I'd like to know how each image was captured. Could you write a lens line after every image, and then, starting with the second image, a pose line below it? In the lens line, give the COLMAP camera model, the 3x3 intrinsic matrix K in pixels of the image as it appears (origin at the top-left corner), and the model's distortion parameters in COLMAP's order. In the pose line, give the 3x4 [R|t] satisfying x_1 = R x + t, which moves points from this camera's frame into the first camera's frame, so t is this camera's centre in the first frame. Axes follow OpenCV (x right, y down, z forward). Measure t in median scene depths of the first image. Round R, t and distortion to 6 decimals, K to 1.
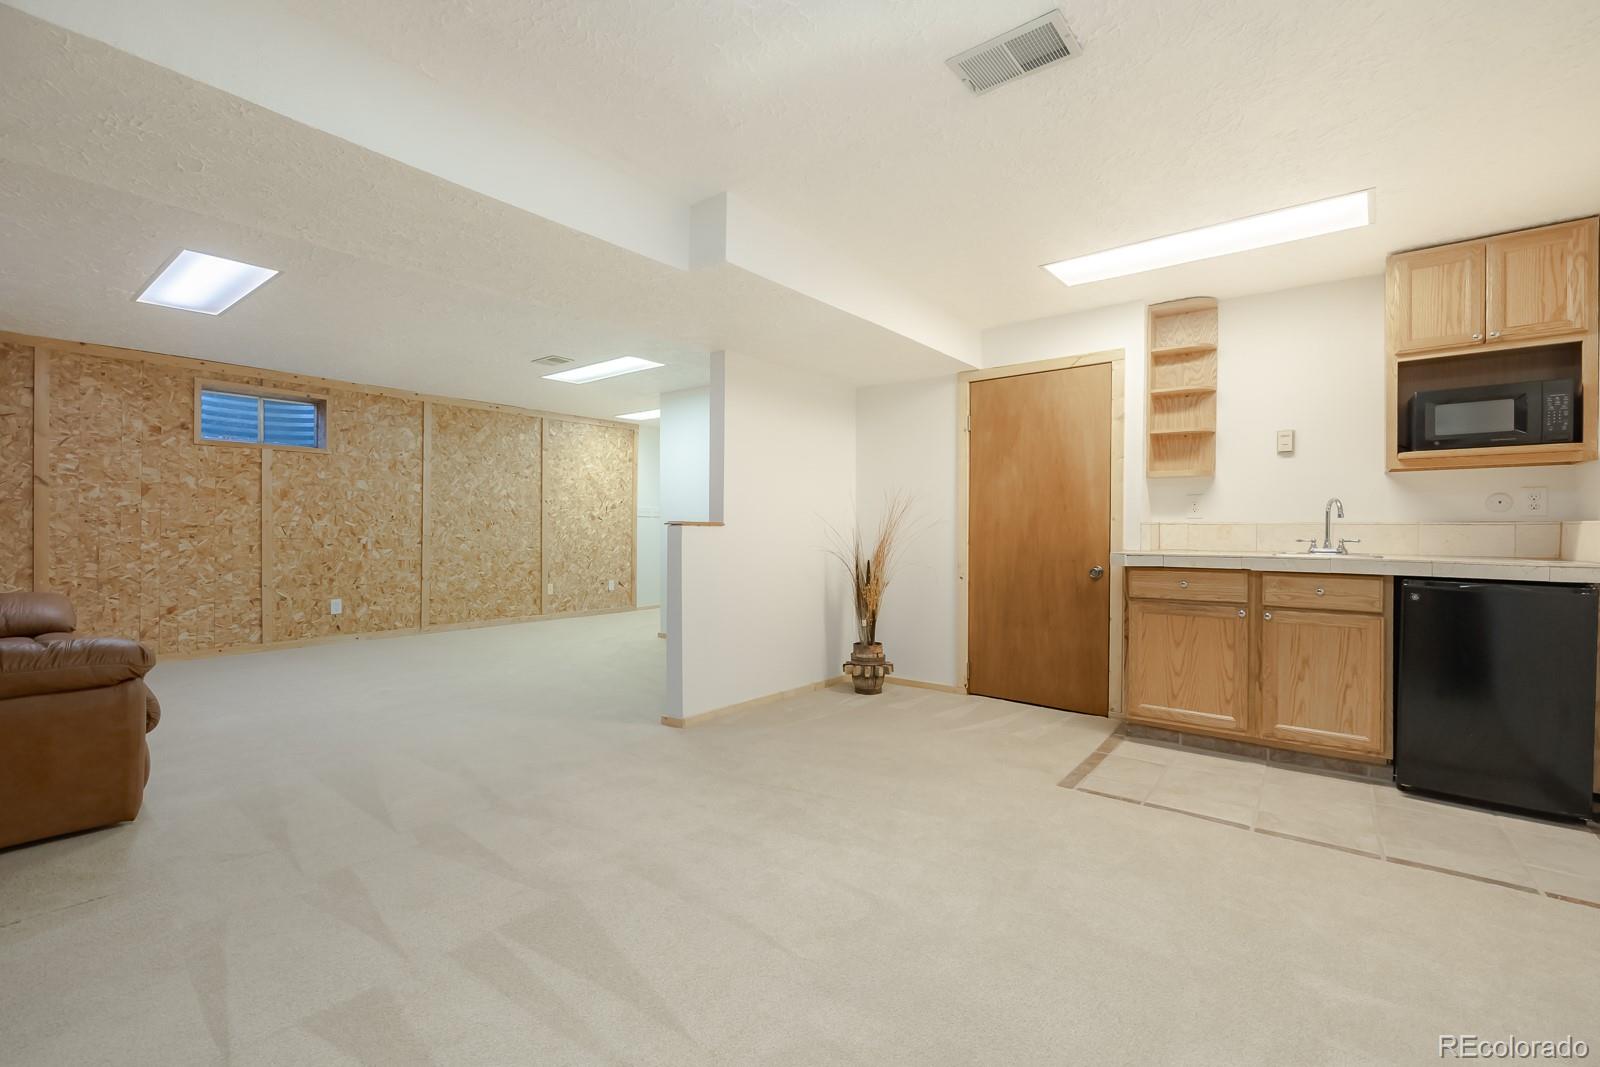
lens RADIAL K [[705.5, 0, 800.0], [0, 705.5, 533.5], [0, 0, 1]] dist [-0.000975, -0.000125]
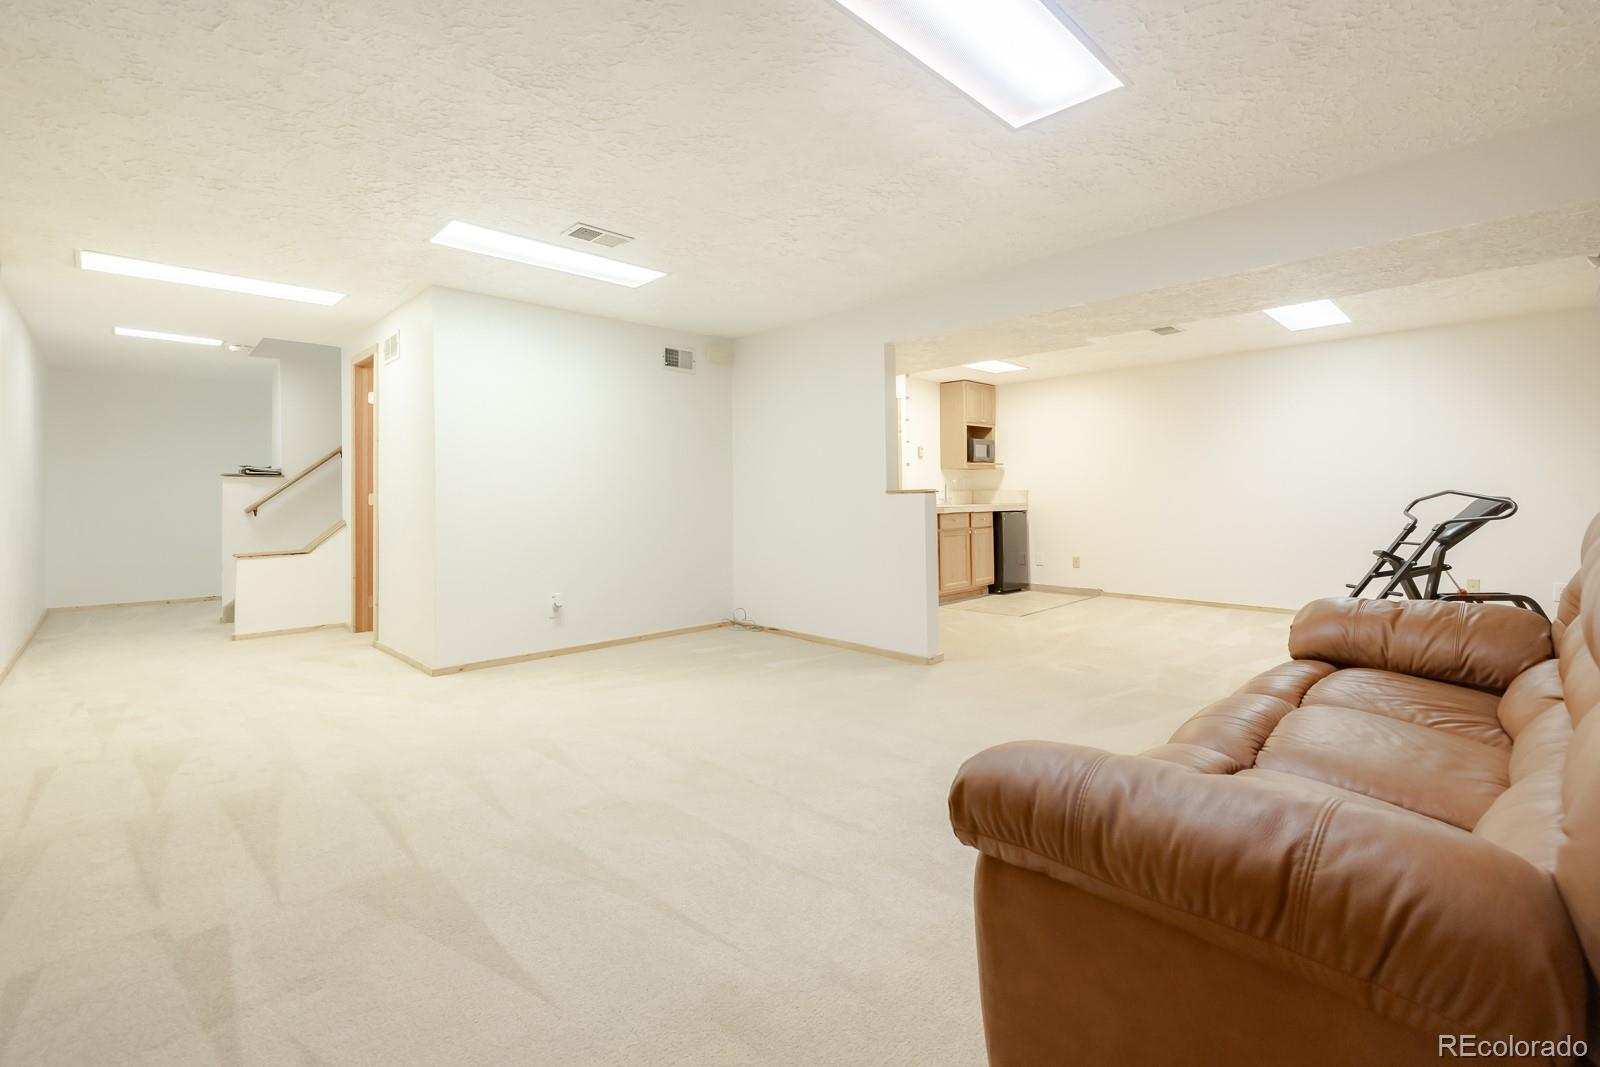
lens RADIAL K [[727.9, 0, 735.1], [0, 727.9, 494.8], [0, 0, 1]] dist [0.000497, -0.000117]
pose [[0.177000, -0.003764, 0.984204, -0.975100], [0.012246, 0.999924, 0.001622, -0.008891], [-0.984135, 0.011765, 0.177032, 0.750793]]
